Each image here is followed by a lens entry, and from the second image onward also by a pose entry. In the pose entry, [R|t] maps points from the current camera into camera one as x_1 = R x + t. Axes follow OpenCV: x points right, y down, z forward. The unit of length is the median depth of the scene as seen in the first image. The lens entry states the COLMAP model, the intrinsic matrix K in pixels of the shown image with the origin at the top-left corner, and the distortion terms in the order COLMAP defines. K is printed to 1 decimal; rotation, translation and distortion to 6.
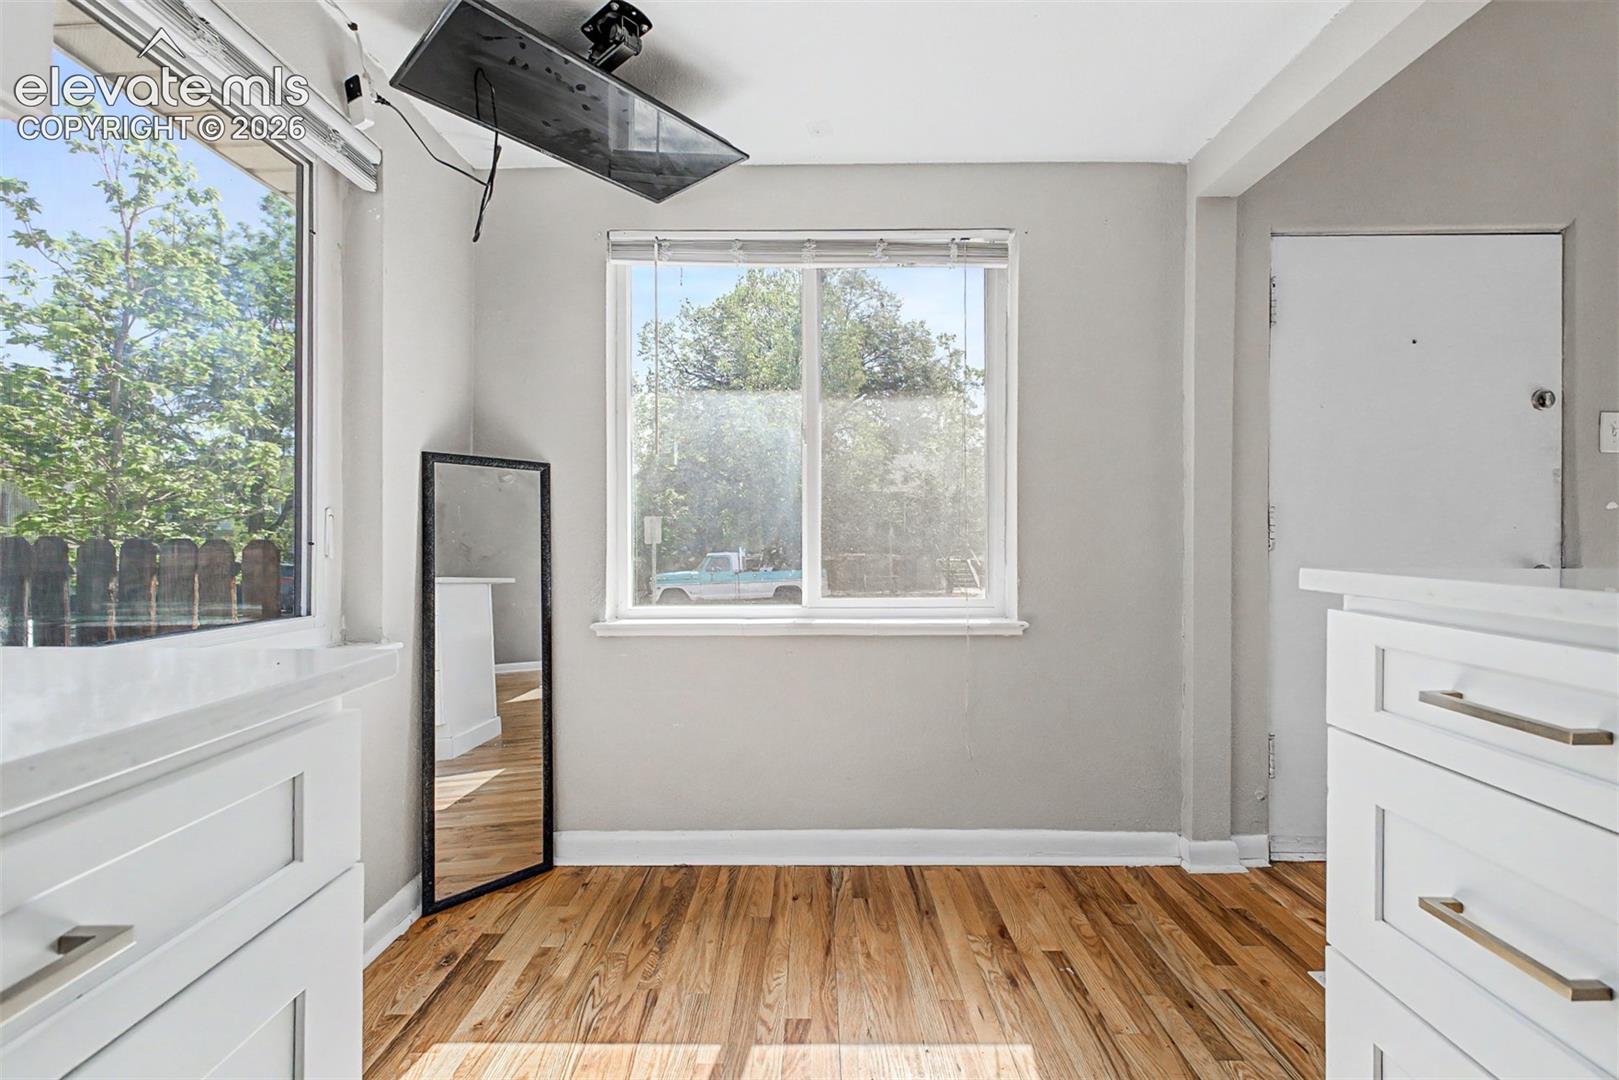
lens RADIAL K [[634.7, 0, 811.0], [0, 634.7, 539.2], [0, 0, 1]] dist [0.004071, -0.000193]
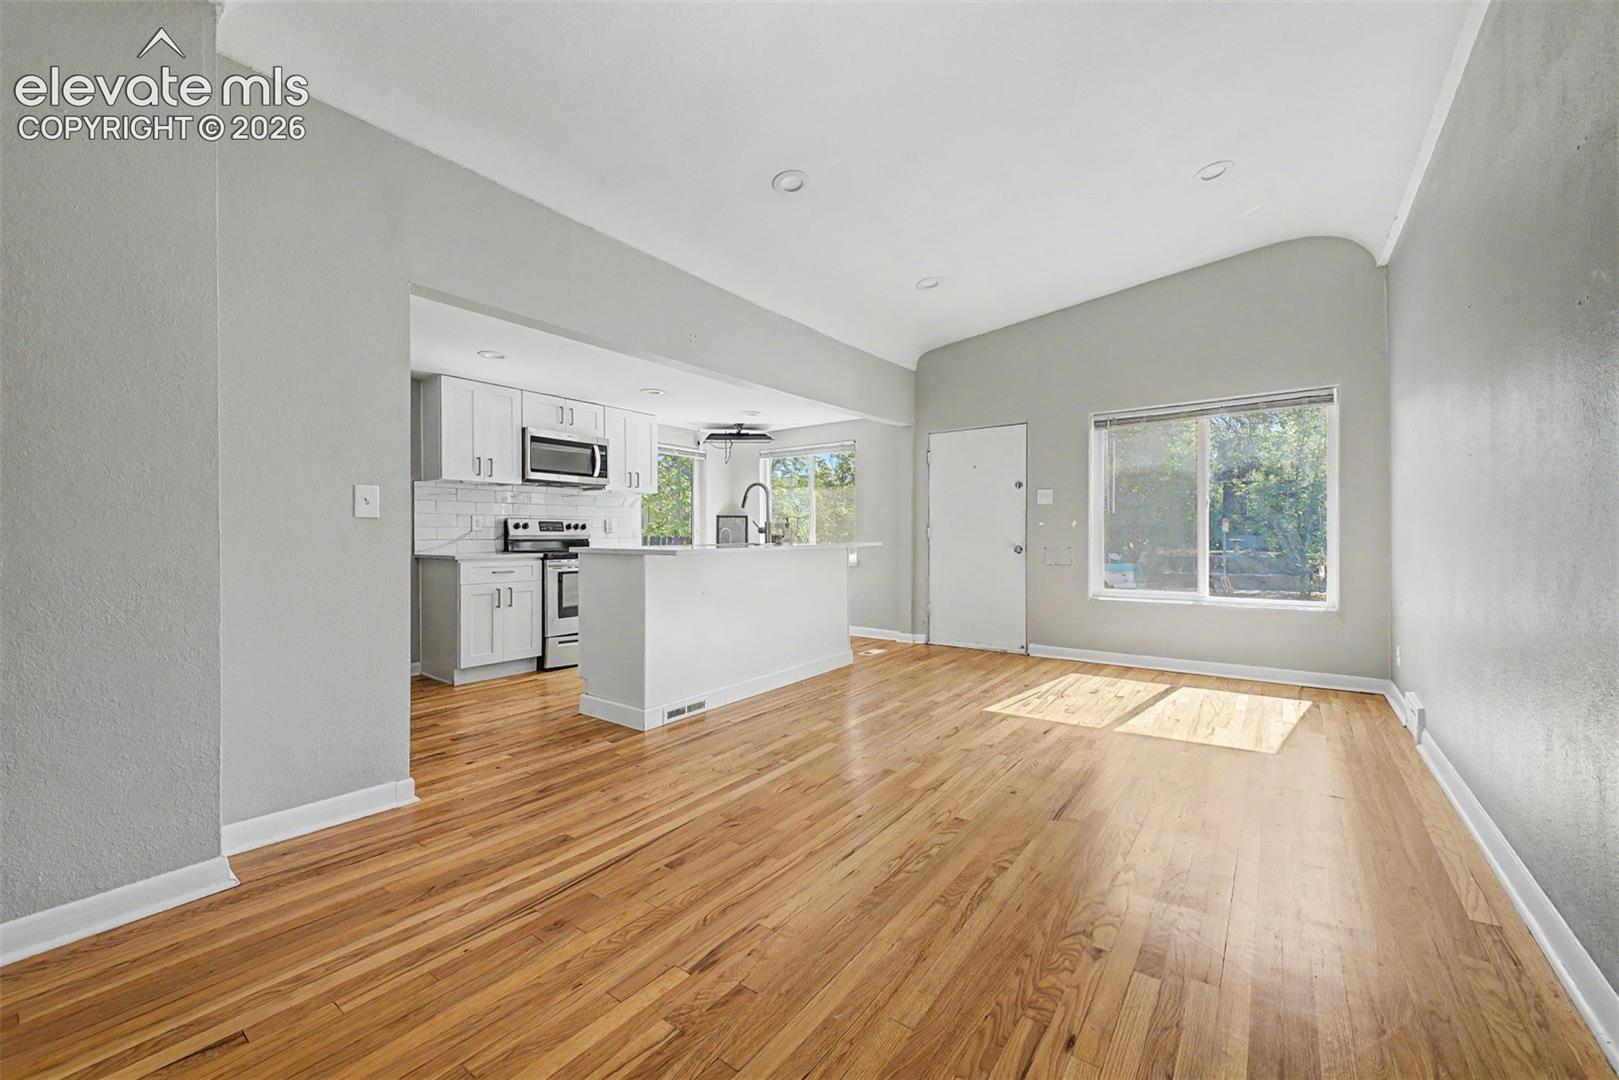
lens RADIAL K [[628.9, 0, 812.5], [0, 628.9, 538.5], [0, 0, 1]] dist [0.012510, -0.000179]
pose [[0.807103, 0.001340, -0.590409, 2.267954], [0.001673, 0.999988, 0.004557, -0.004157], [0.590409, -0.004665, 0.807091, -1.901949]]
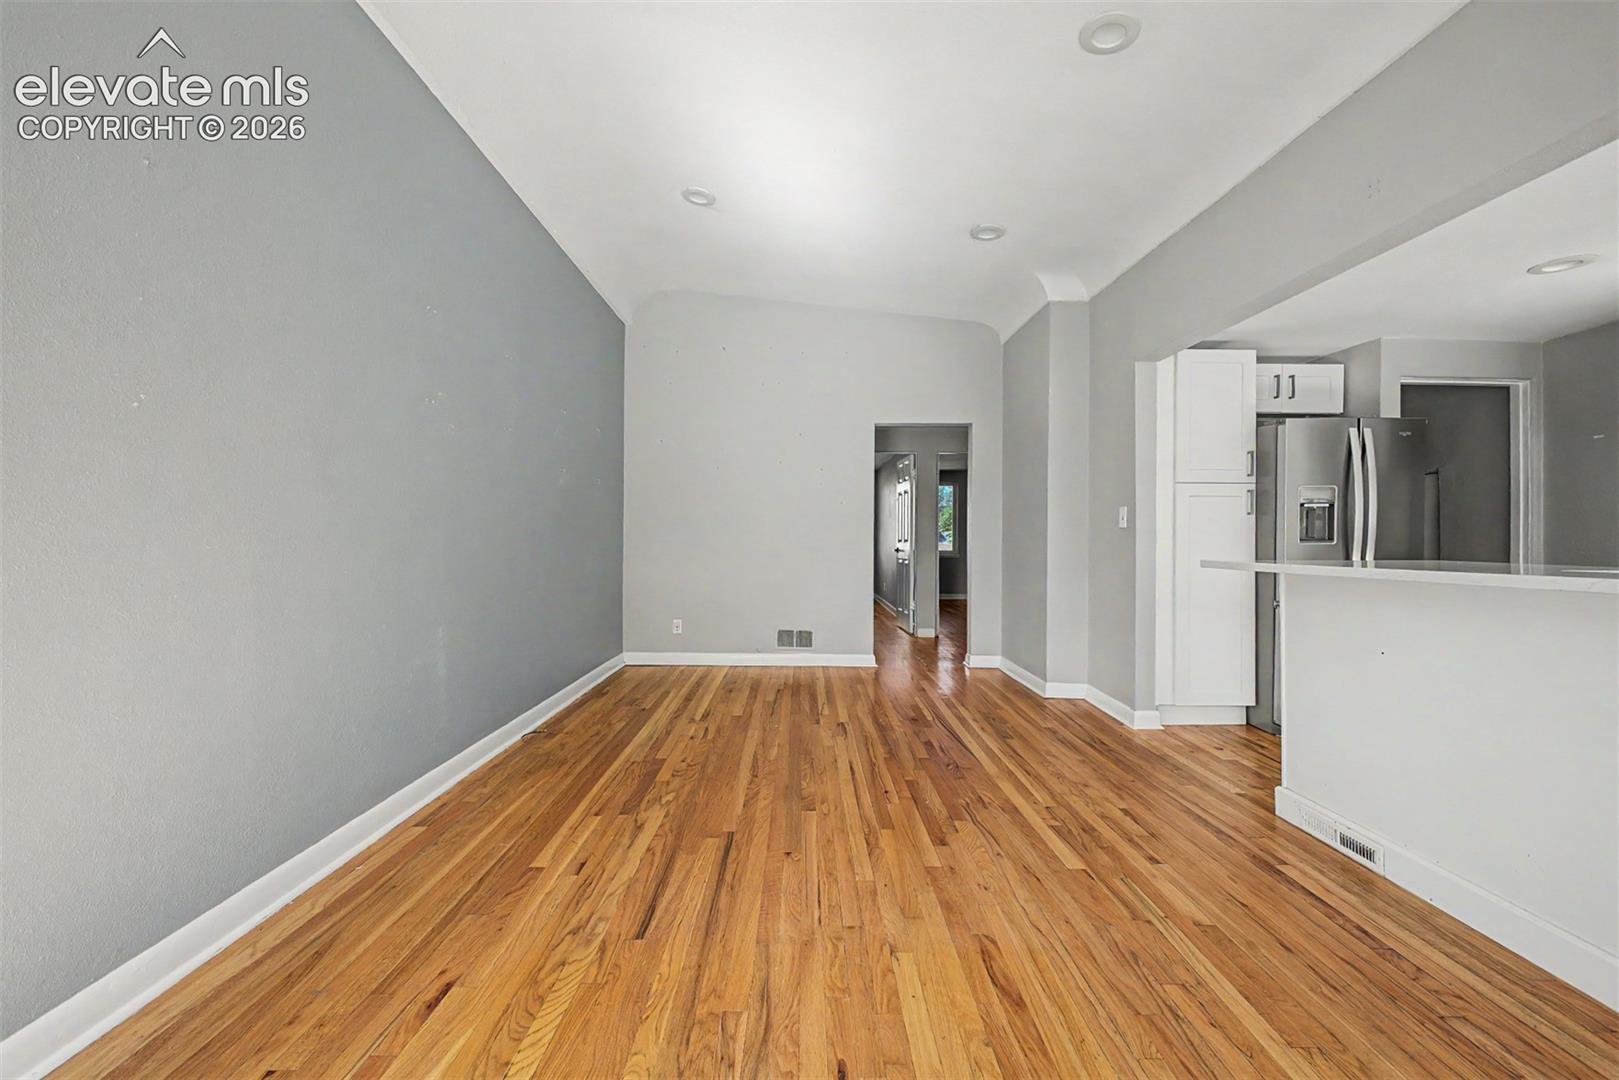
lens RADIAL K [[644.7, 0, 808.1], [0, 644.7, 530.2], [0, 0, 1]] dist [0.011162, -0.000566]
pose [[-0.999840, -0.007500, -0.016242, 1.777063], [-0.007378, 0.999944, -0.007573, -0.011118], [0.016298, -0.007452, -0.999839, 0.716989]]
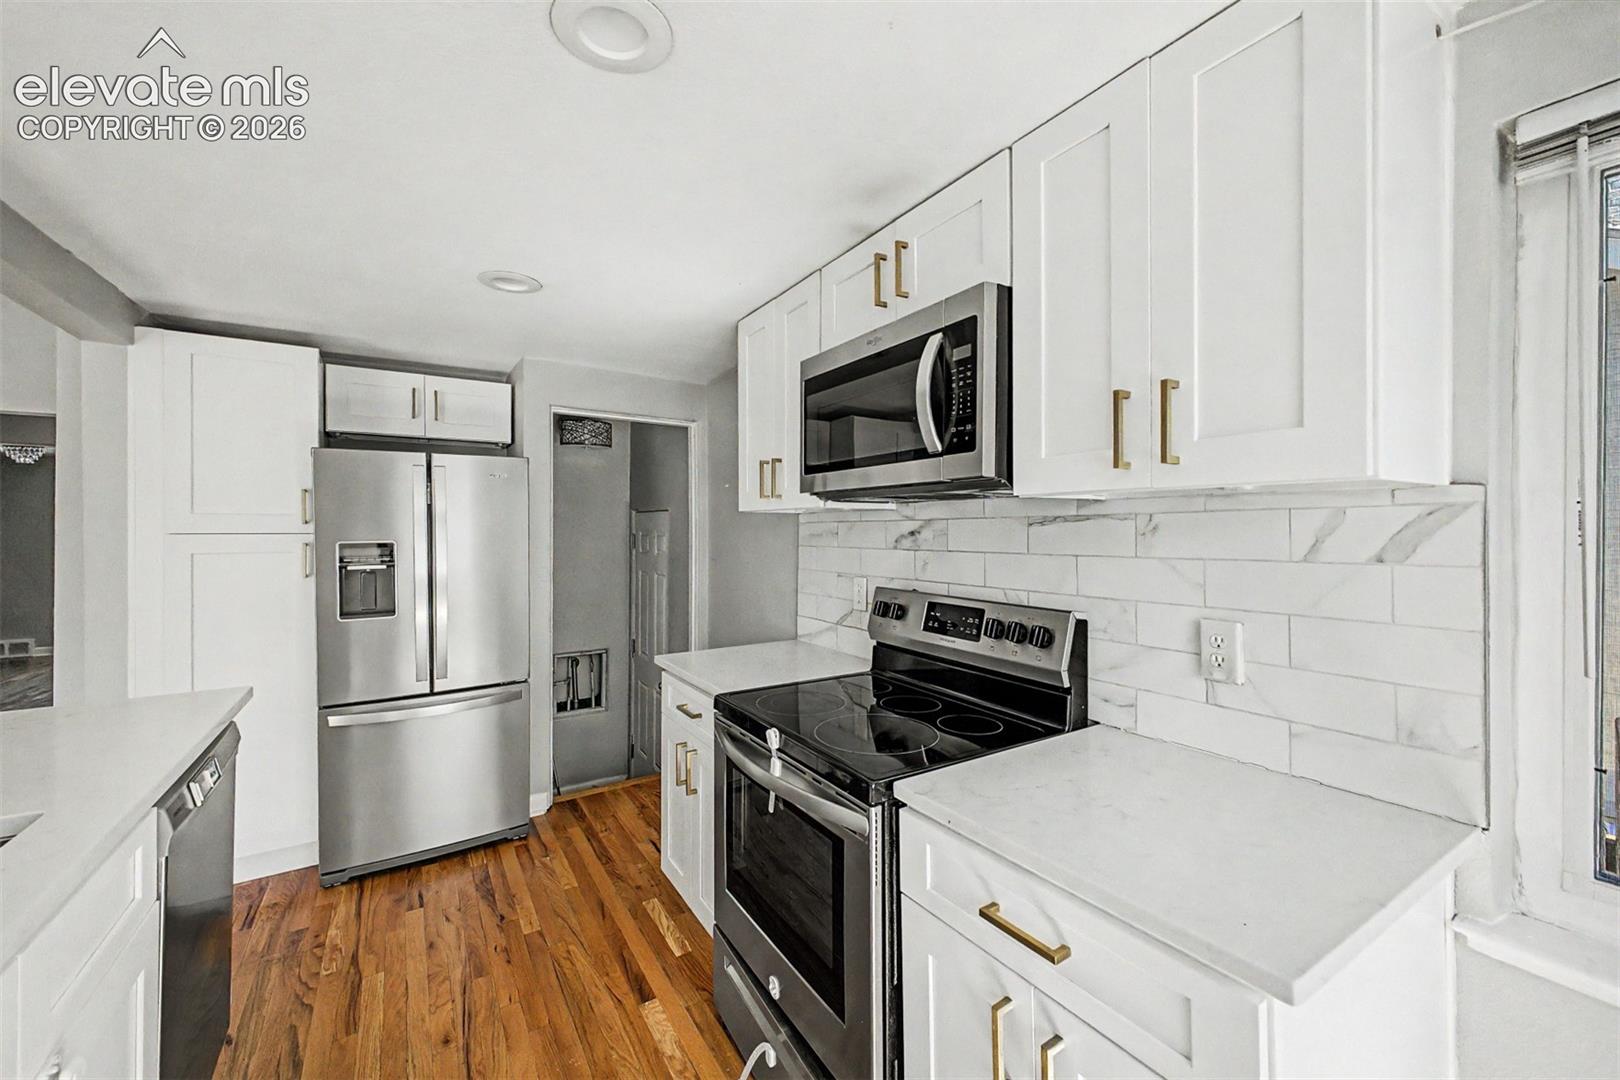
lens RADIAL K [[645.1, 0, 808.6], [0, 645.1, 530.2], [0, 0, 1]] dist [0.011162, -0.000566]
pose [[-0.844704, 0.000009, -0.535234, 0.196627], [-0.001379, 0.999997, 0.002193, -0.195488], [0.535232, 0.002591, -0.844701, 0.545457]]
